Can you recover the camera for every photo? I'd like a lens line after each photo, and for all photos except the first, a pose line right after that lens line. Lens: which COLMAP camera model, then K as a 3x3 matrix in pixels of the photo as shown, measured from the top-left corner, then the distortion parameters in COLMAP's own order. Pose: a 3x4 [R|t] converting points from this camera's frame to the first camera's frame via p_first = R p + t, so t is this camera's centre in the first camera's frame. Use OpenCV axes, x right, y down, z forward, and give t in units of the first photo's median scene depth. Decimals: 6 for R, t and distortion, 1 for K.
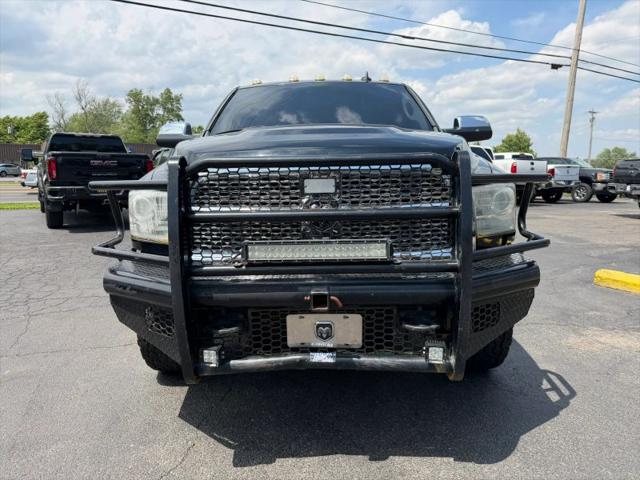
lens RADIAL K [[455.3, 0, 322.4], [0, 455.3, 242.8], [0, 0, 1]] dist [0.028920, -0.028669]
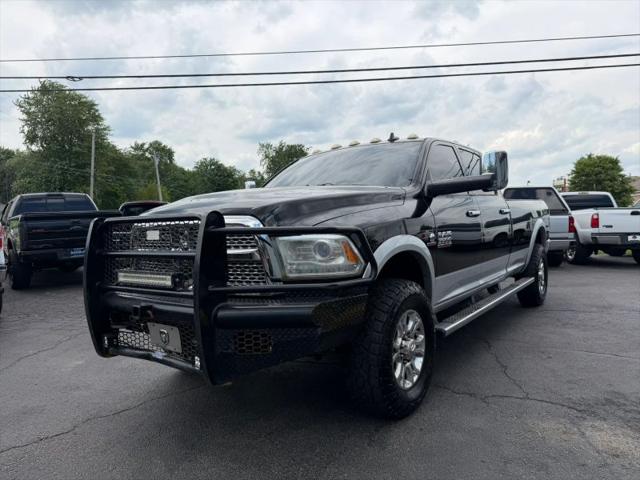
lens RADIAL K [[455.3, 0, 320.3], [0, 455.3, 235.9], [0, 0, 1]] dist [0.028920, -0.028669]
pose [[0.810679, 0.008416, -0.585431, 1.146582], [-0.077980, 0.992541, -0.093714, -0.020931], [0.580275, 0.121623, 0.805288, 0.087130]]
